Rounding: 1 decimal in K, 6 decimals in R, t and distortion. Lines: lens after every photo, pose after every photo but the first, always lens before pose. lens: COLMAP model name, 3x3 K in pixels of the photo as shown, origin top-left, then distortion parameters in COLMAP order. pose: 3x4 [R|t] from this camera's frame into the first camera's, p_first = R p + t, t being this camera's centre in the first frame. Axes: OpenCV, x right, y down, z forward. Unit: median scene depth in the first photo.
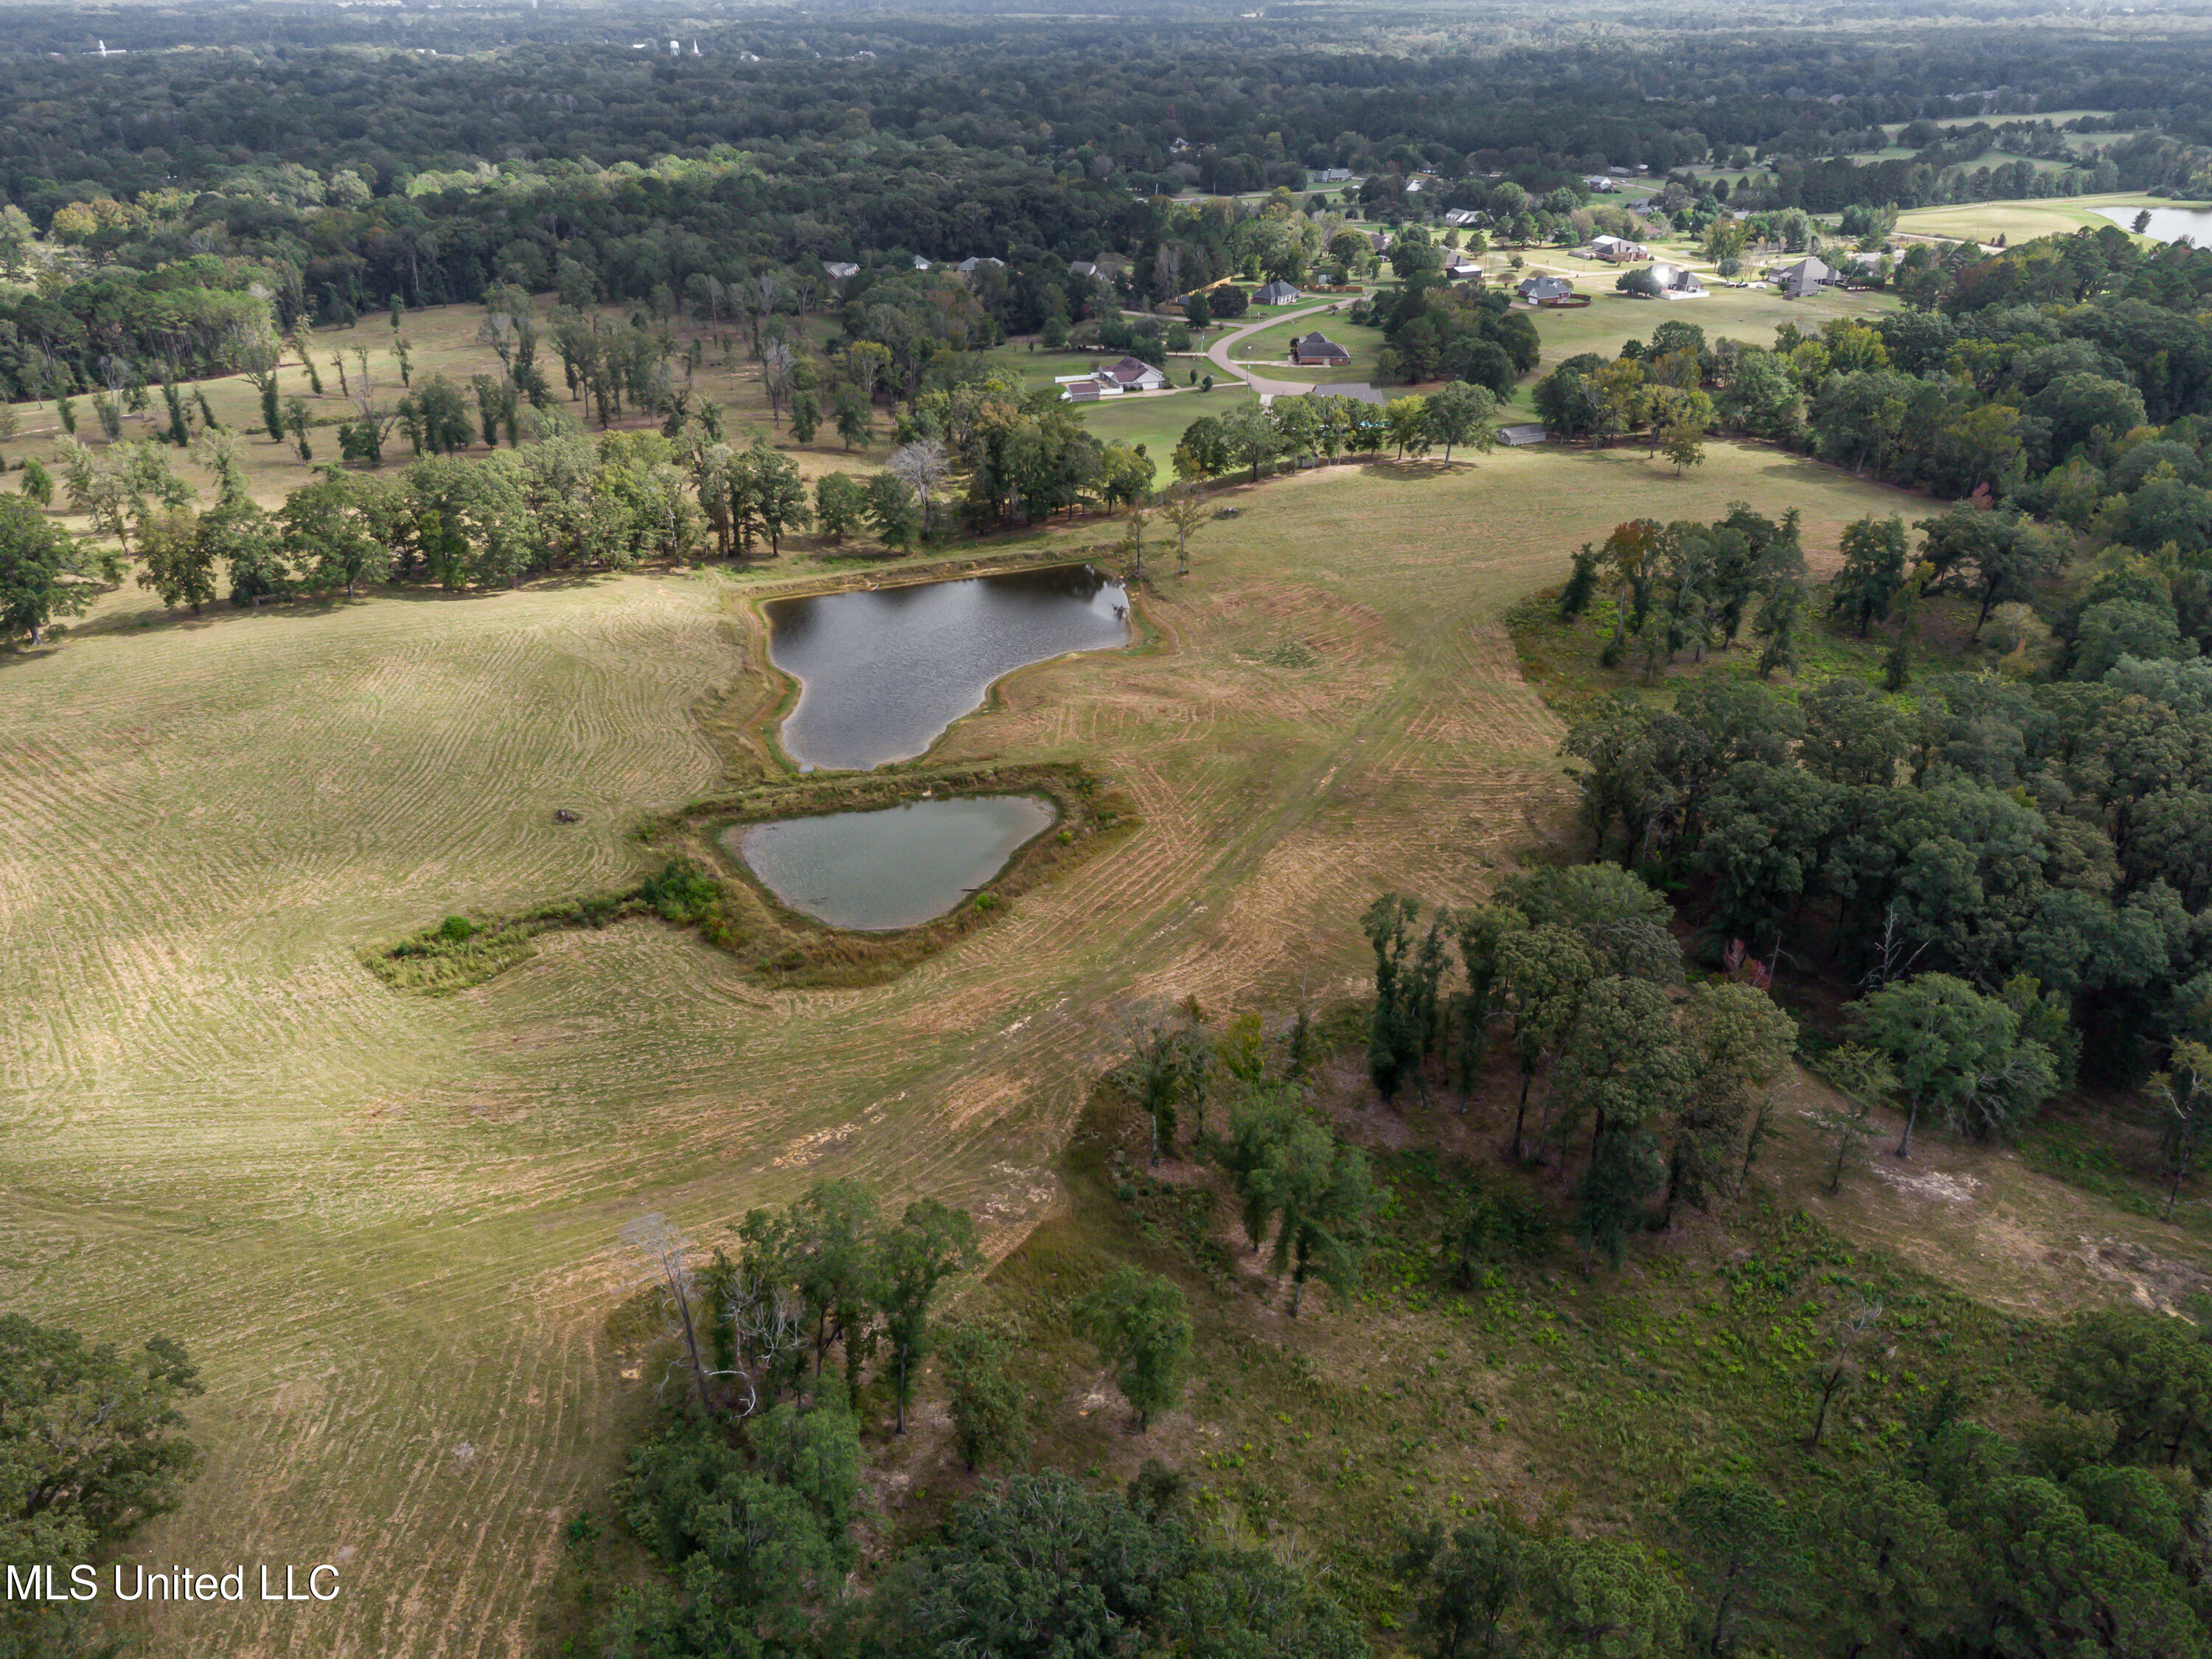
lens RADIAL K [[1628.6, 0, 1094.8], [0, 1628.6, 846.0], [0, 0, 1]] dist [0.009647, 0.014096]
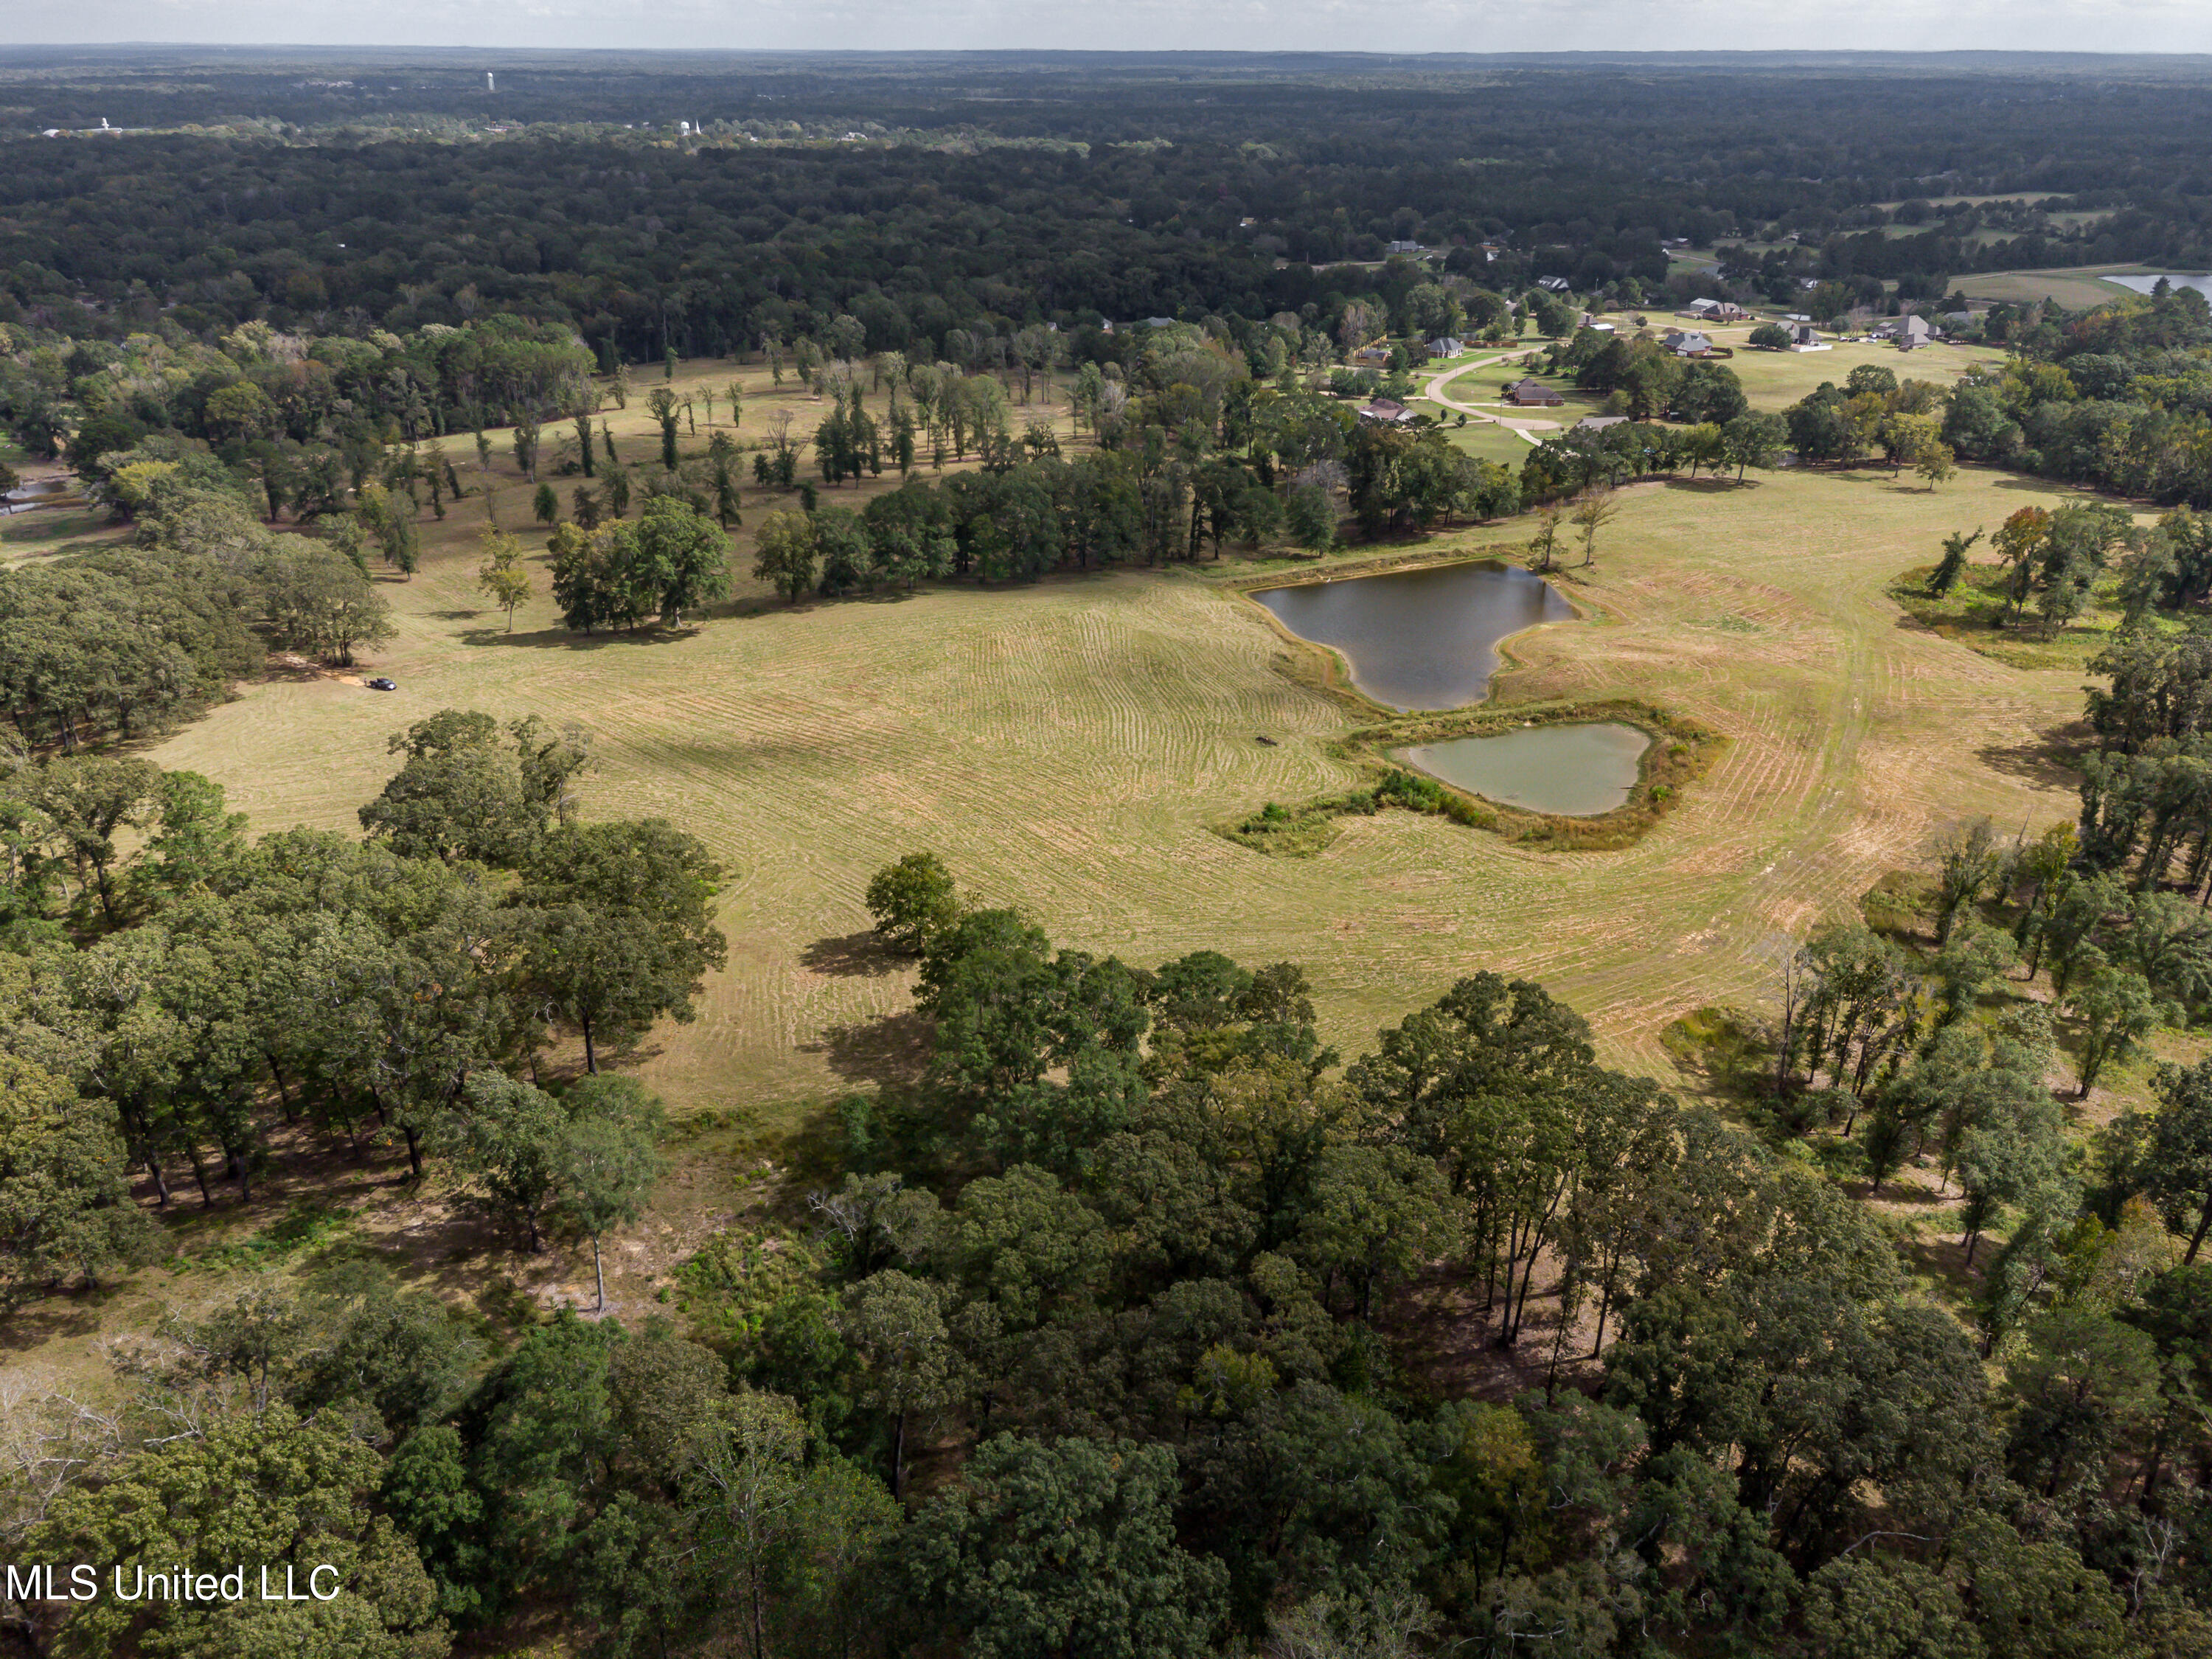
lens RADIAL K [[1628.6, 0, 1112.1], [0, 1628.6, 842.7], [0, 0, 1]] dist [0.009647, 0.014096]
pose [[0.998467, -0.017027, 0.052667, -0.265460], [0.019283, 0.998904, -0.042642, 0.056648], [-0.051884, 0.043592, 0.997701, -0.108304]]
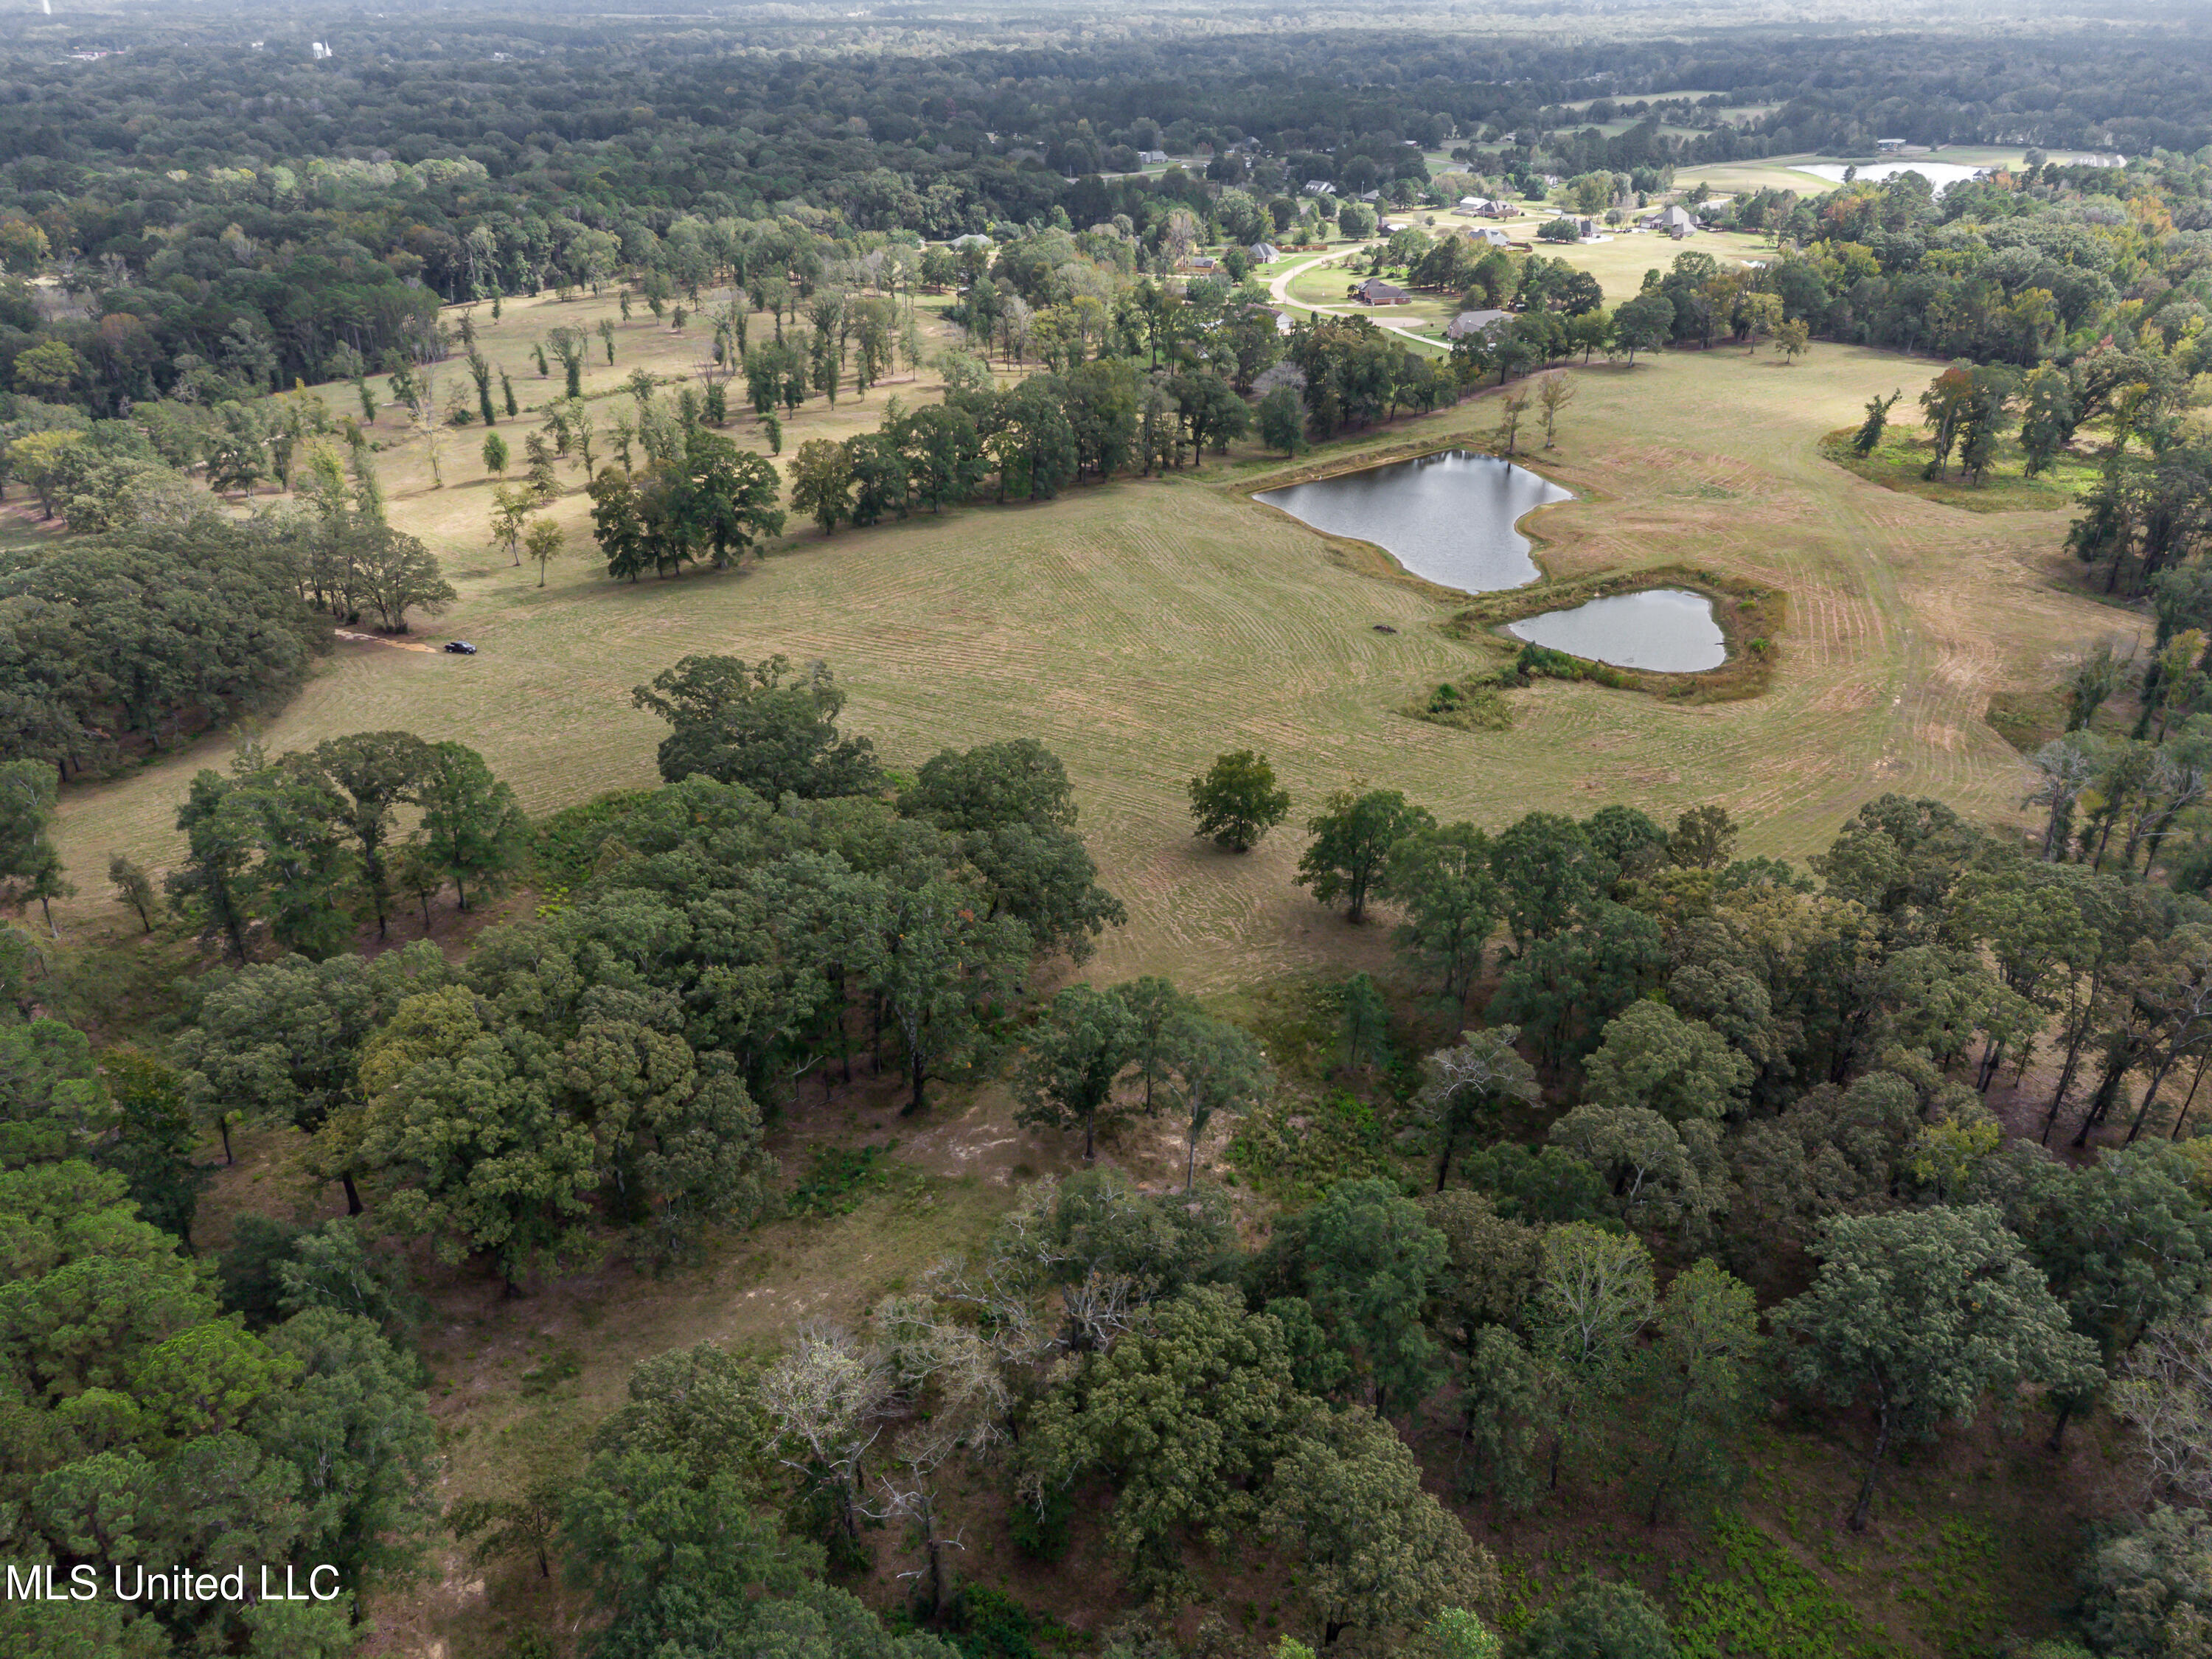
lens RADIAL K [[1628.6, 0, 1113.3], [0, 1628.6, 831.0], [0, 0, 1]] dist [0.009647, 0.014096]
pose [[0.966397, -0.121778, 0.226379, -0.439182], [0.123413, 0.992331, 0.006972, 0.054224], [-0.225491, 0.021201, 0.974014, -0.097166]]
